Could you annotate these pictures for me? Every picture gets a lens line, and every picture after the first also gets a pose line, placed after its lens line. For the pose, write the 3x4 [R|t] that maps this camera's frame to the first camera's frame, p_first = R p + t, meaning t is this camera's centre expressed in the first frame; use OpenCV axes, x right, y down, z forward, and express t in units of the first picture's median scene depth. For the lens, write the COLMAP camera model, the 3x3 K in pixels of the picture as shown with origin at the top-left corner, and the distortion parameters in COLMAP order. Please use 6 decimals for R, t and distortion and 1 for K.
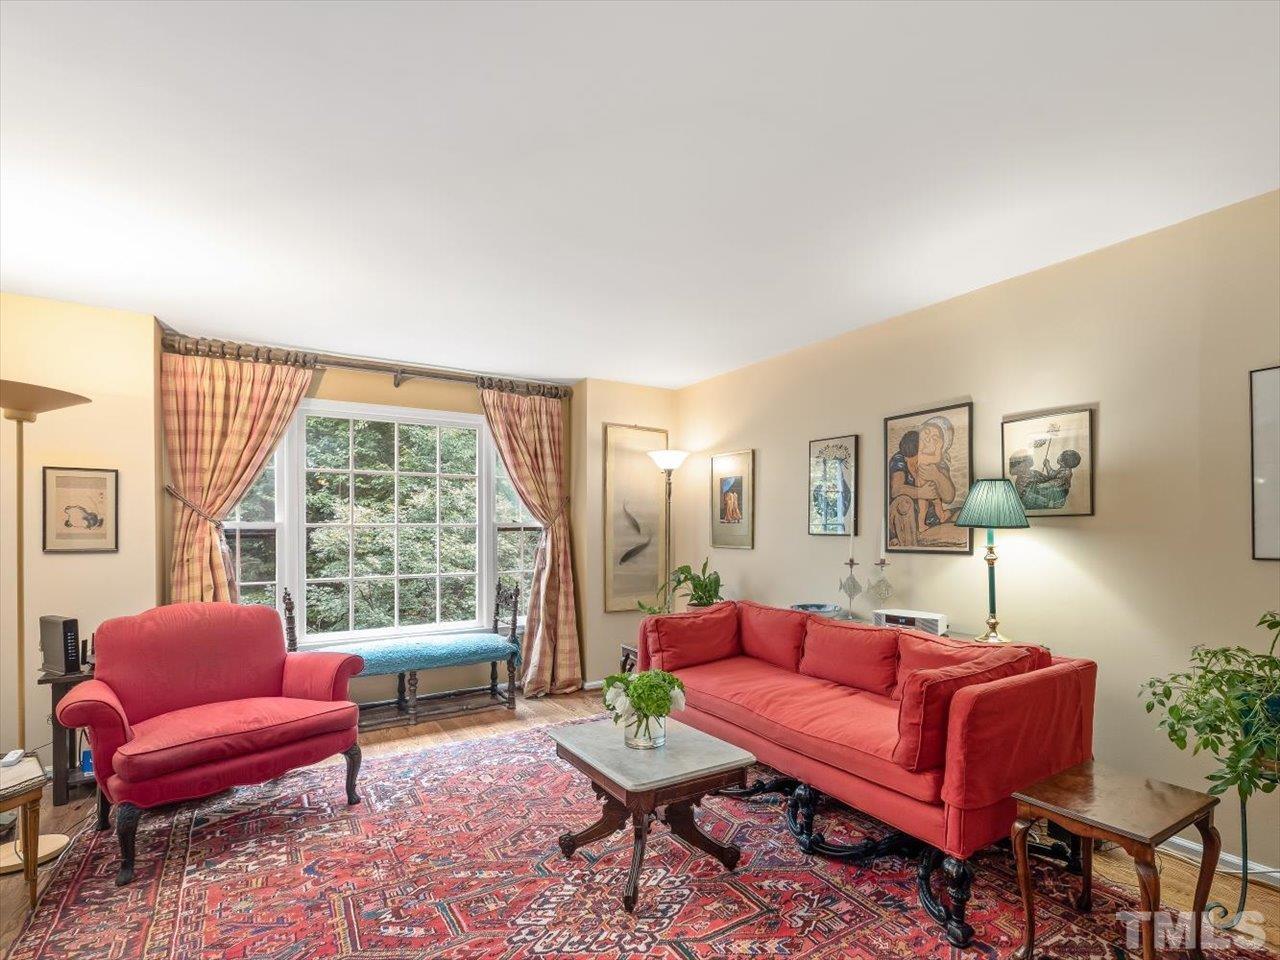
lens RADIAL K [[608.7, 0, 693.7], [0, 608.7, 521.6], [0, 0, 1]] dist [-0.013066, 0.001733]
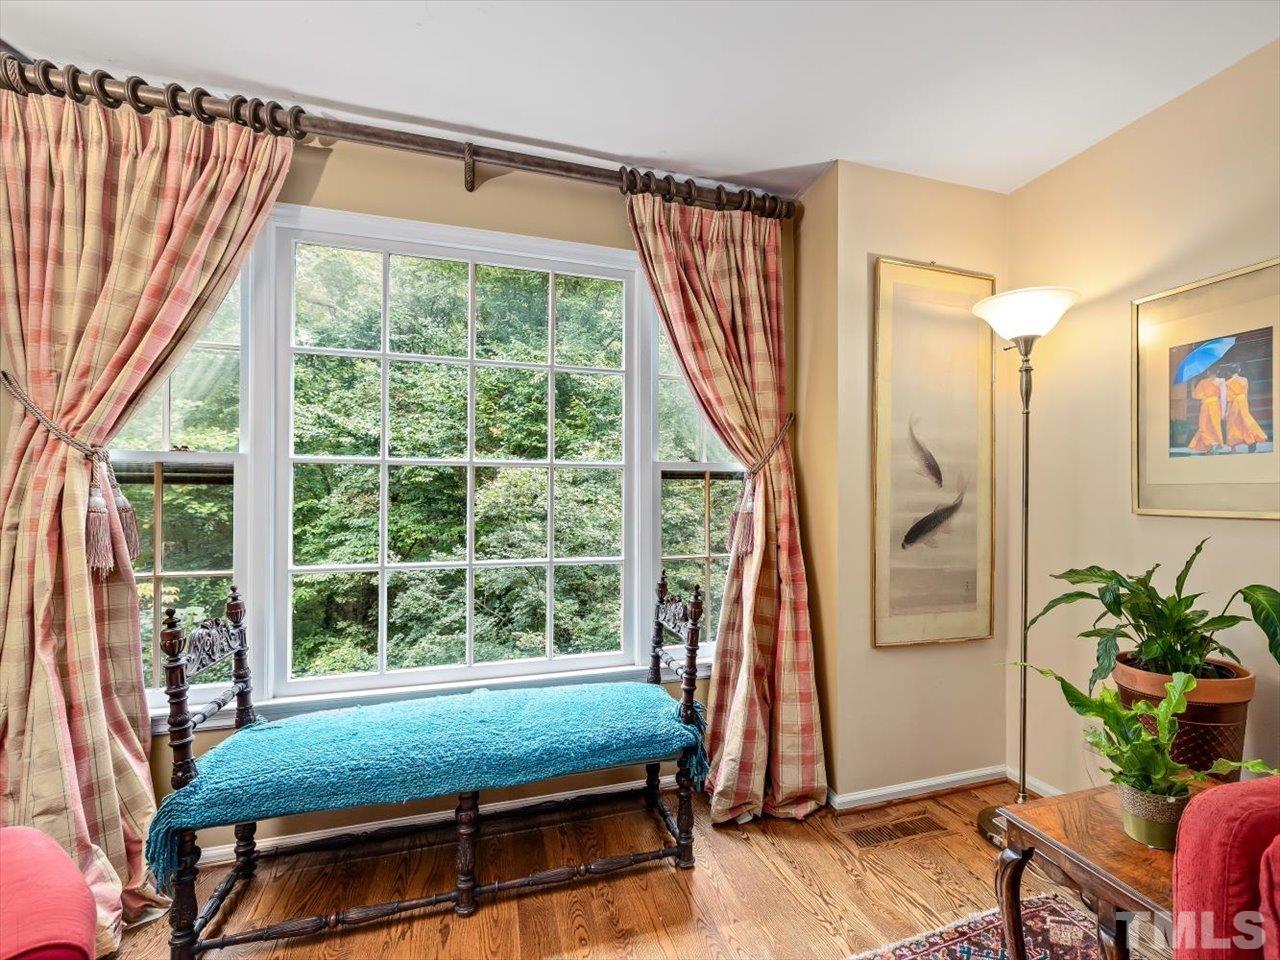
lens RADIAL K [[581.8, 0, 703.1], [0, 581.8, 489.3], [0, 0, 1]] dist [-0.000242, -0.000356]
pose [[0.961865, 0.001650, -0.273519, -0.155339], [-0.002353, 0.999995, -0.002241, 0.026621], [0.273513, 0.002799, 0.961864, 0.540421]]
